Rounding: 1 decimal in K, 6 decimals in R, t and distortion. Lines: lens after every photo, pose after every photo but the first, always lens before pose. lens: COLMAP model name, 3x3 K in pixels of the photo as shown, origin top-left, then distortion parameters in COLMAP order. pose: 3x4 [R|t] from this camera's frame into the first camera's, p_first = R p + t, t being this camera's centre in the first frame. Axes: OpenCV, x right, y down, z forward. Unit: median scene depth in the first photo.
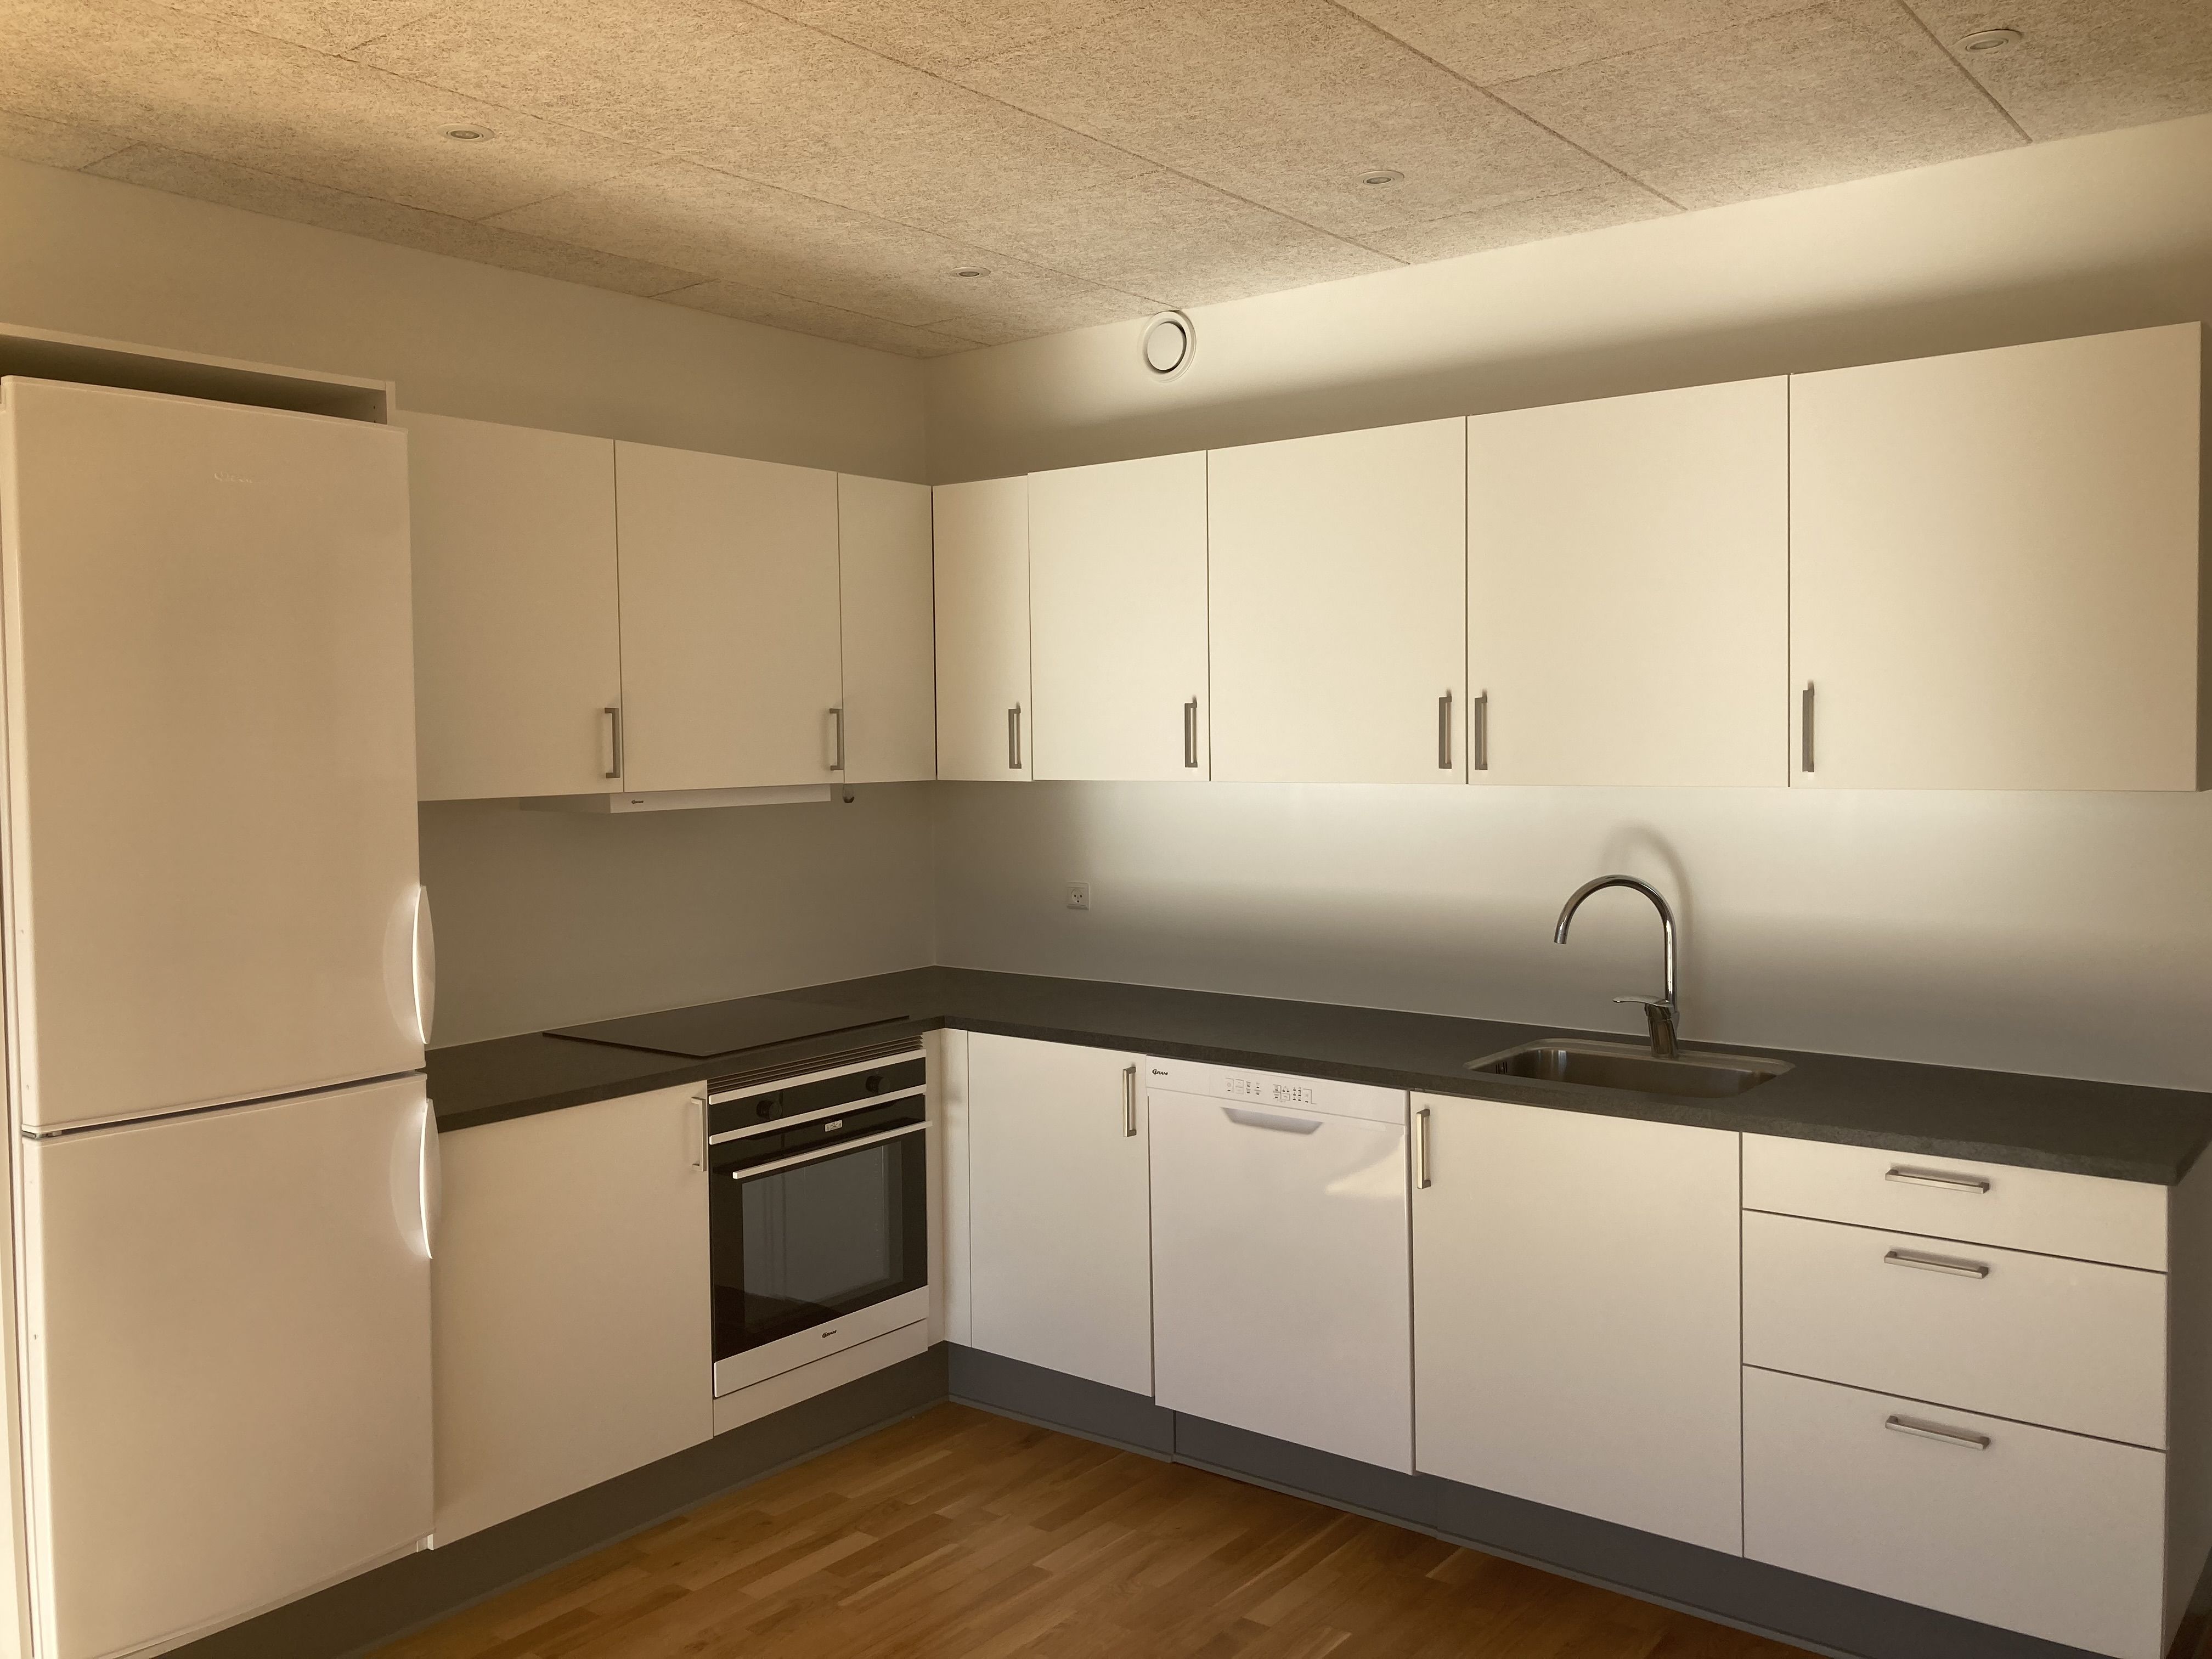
lens RADIAL K [[1784.4, 0, 1119.1], [0, 1784.4, 816.6], [0, 0, 1]] dist [0.020340, -0.014570]
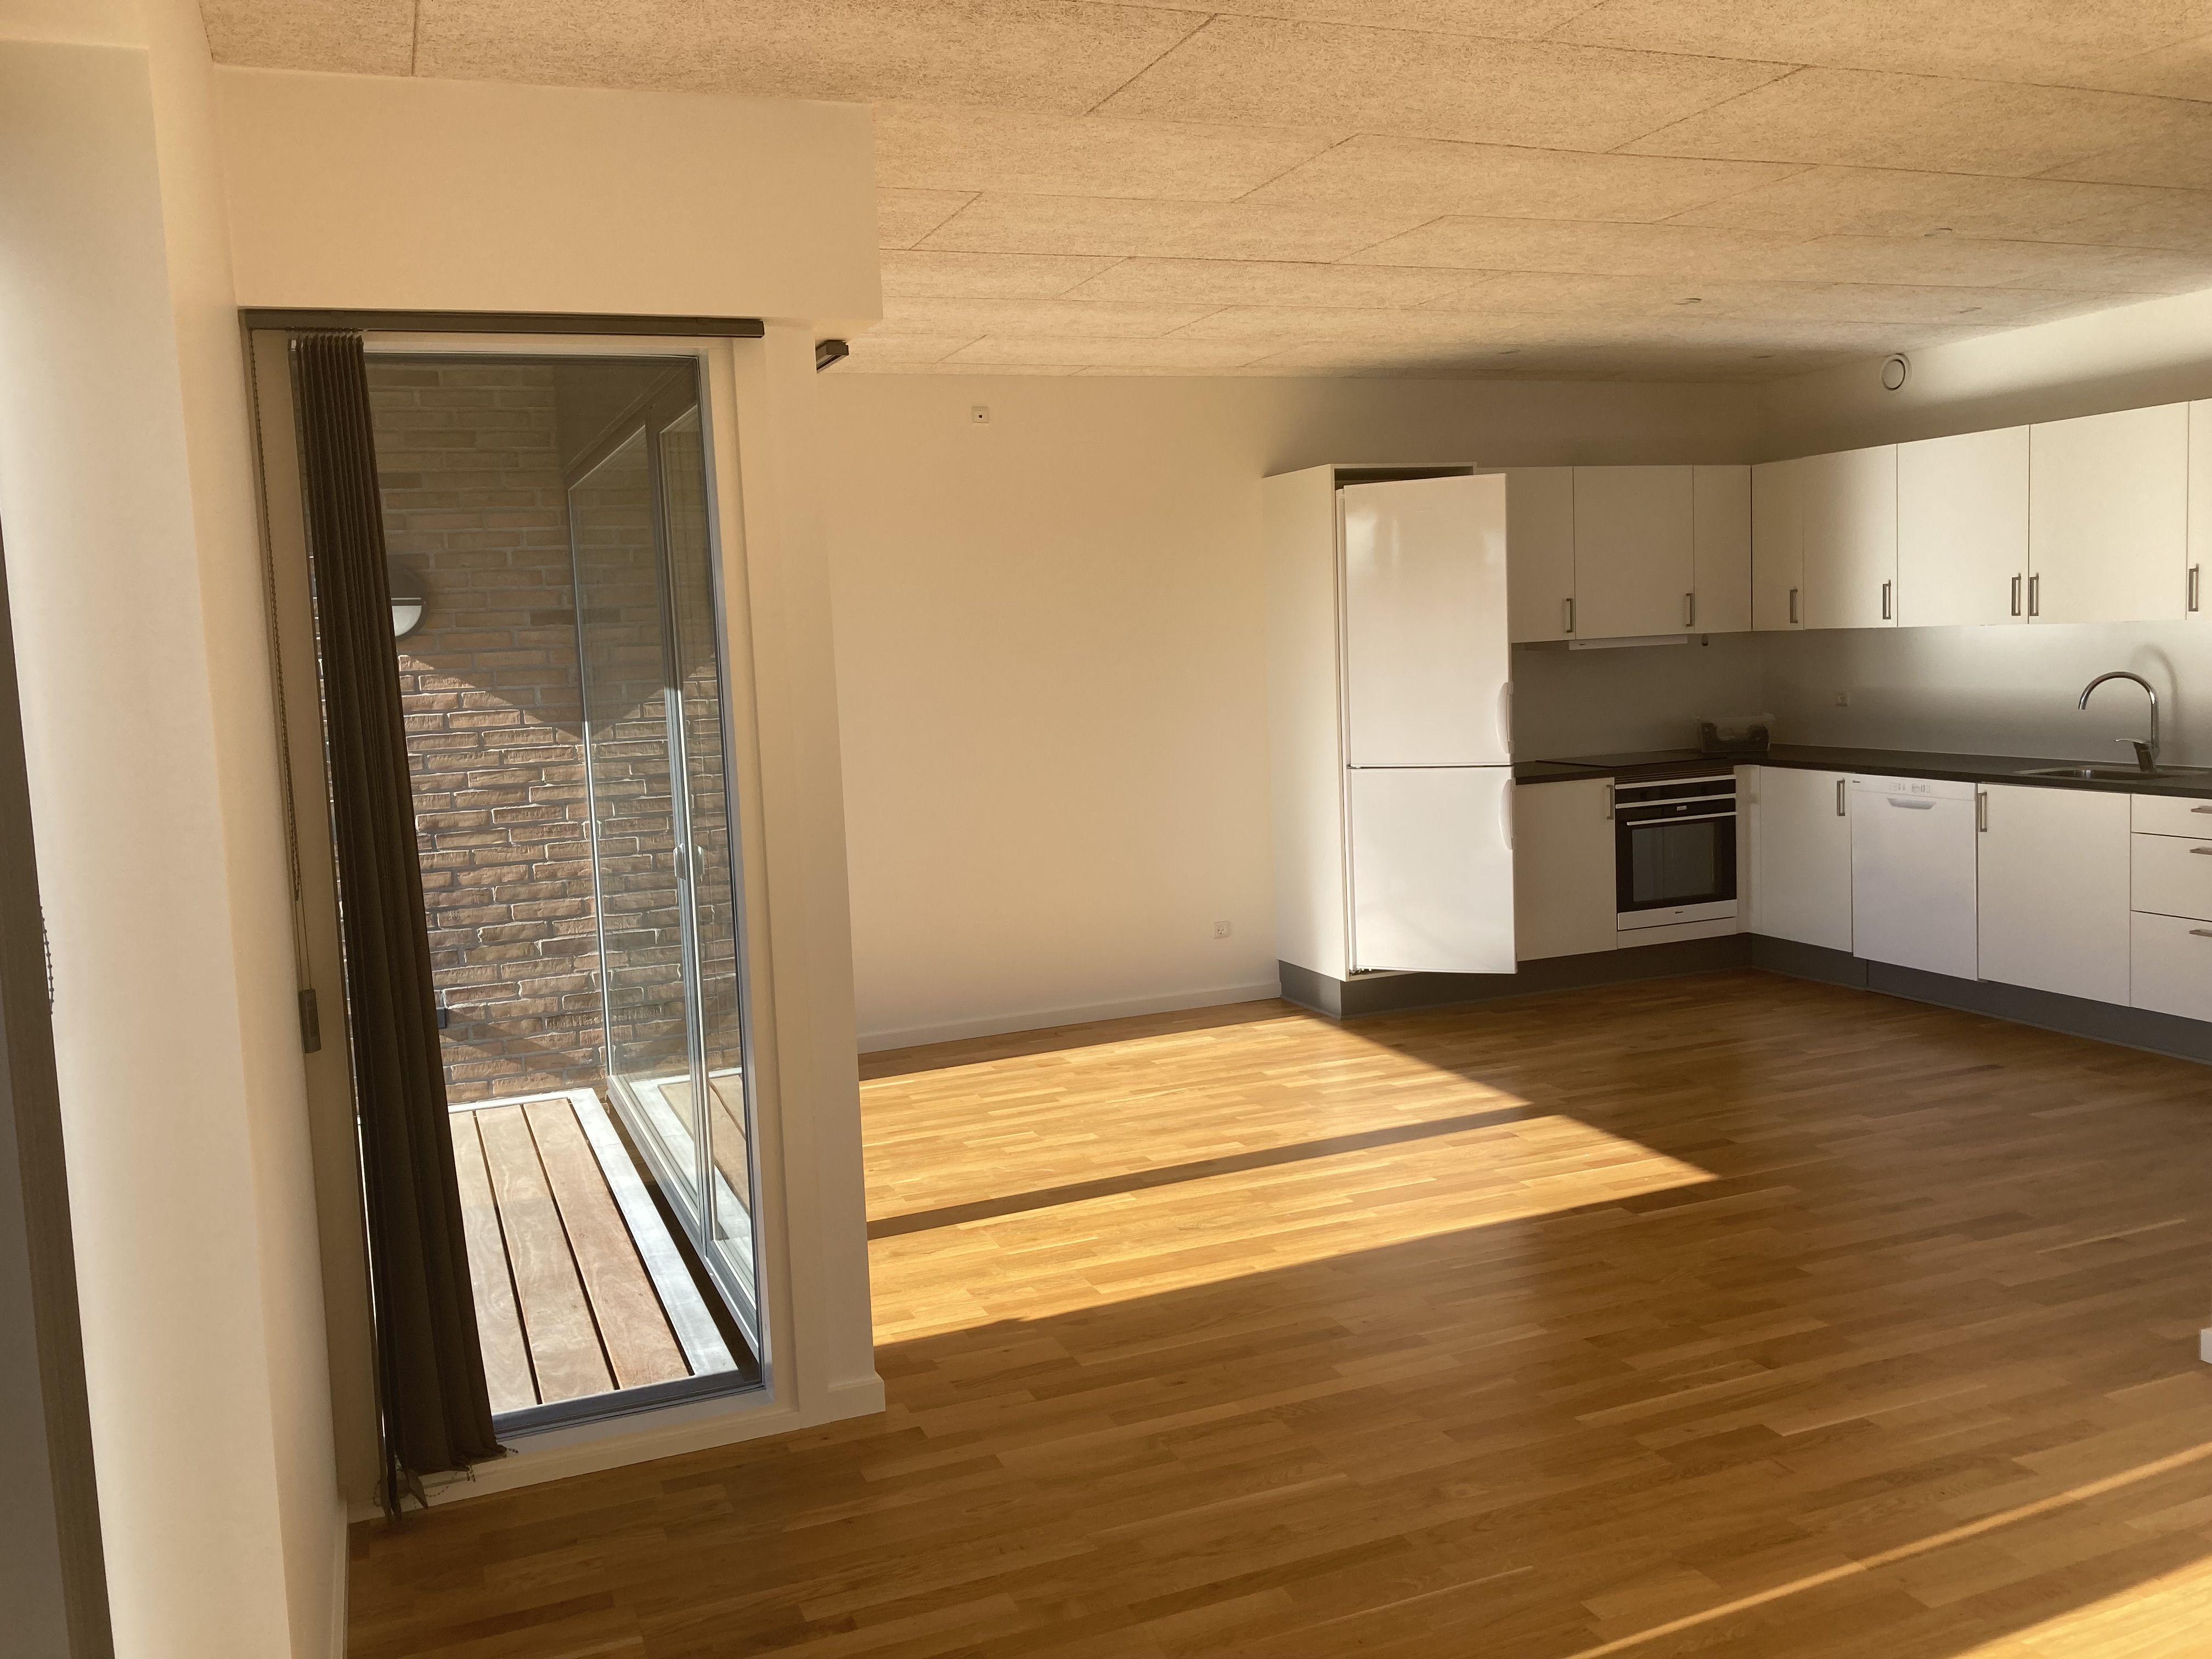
lens RADIAL K [[1784.4, 0, 1081.1], [0, 1784.4, 798.1], [0, 0, 1]] dist [0.020340, -0.014570]
pose [[0.854987, 0.023203, -0.518129, 0.310513], [0.011982, 0.997848, 0.064459, 0.029114], [0.518510, -0.061320, 0.852870, -1.076168]]
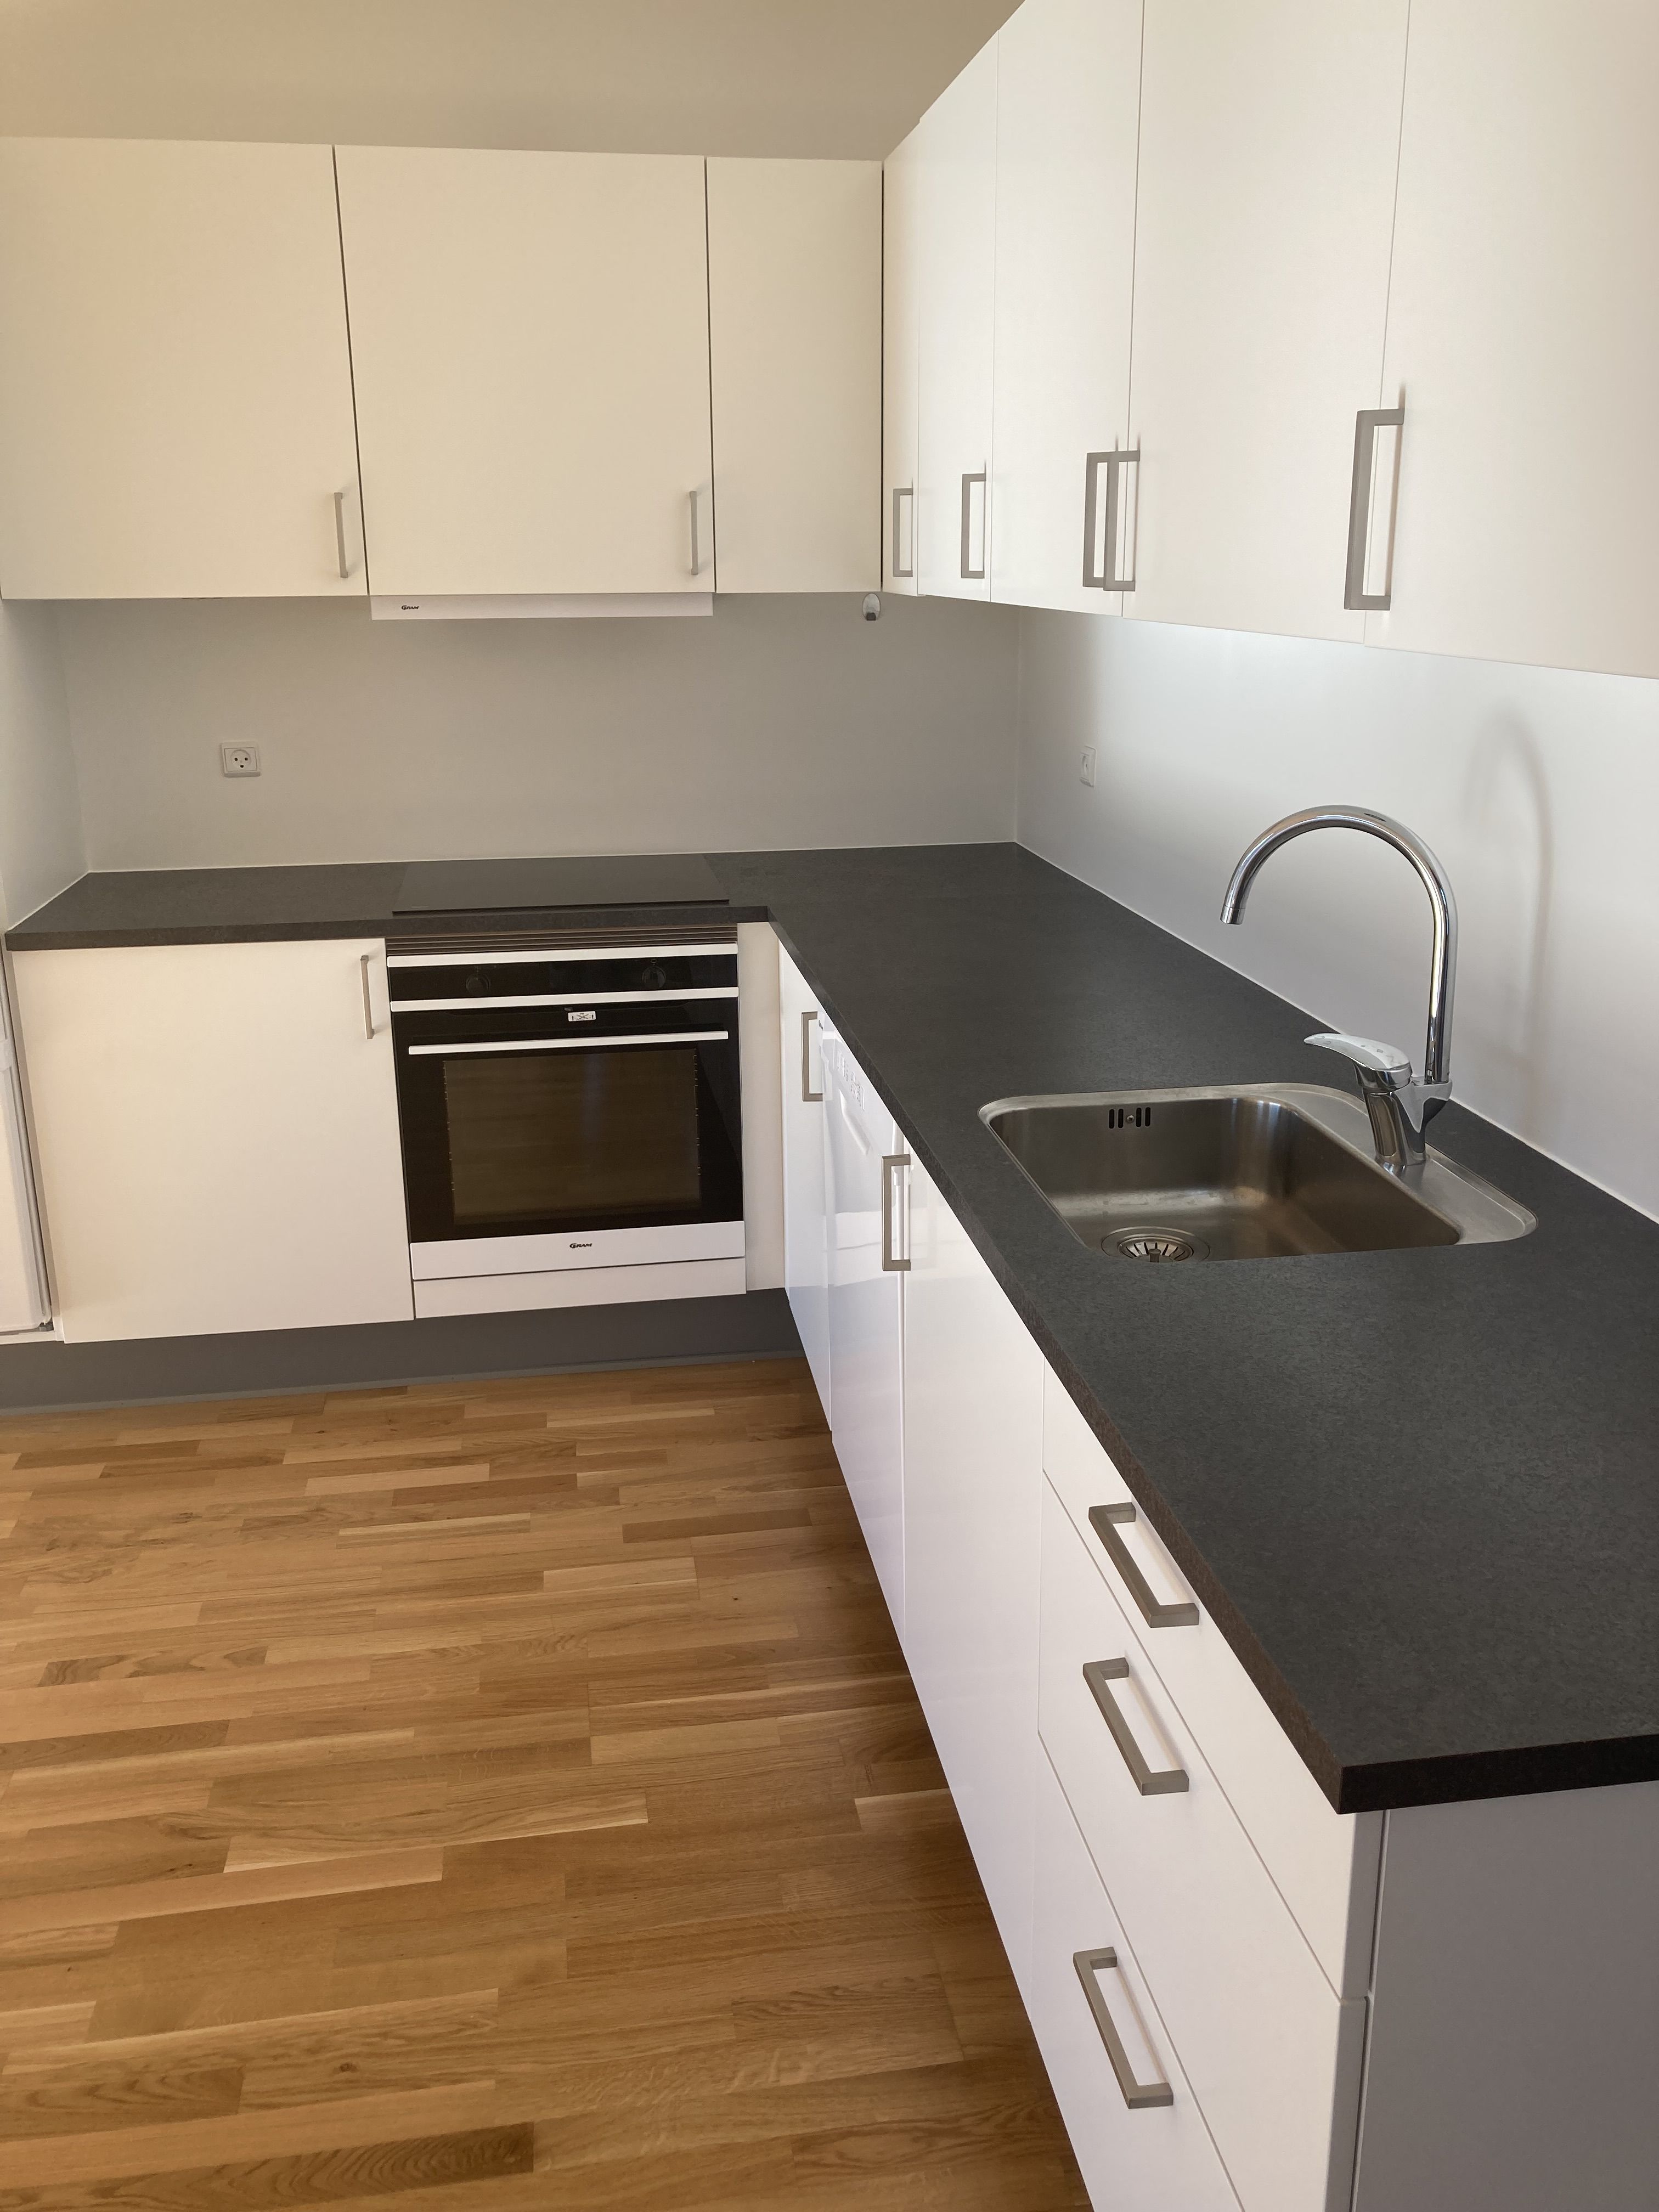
lens RADIAL K [[1784.4, 0, 831.0], [0, 1784.4, 1106.9], [0, 0, 1]] dist [0.020340, -0.014570]
pose [[0.746848, 0.210507, -0.630797, 0.492693], [-0.041466, 0.961470, 0.271764, -0.020299], [0.663701, -0.176809, 0.726801, 0.484263]]
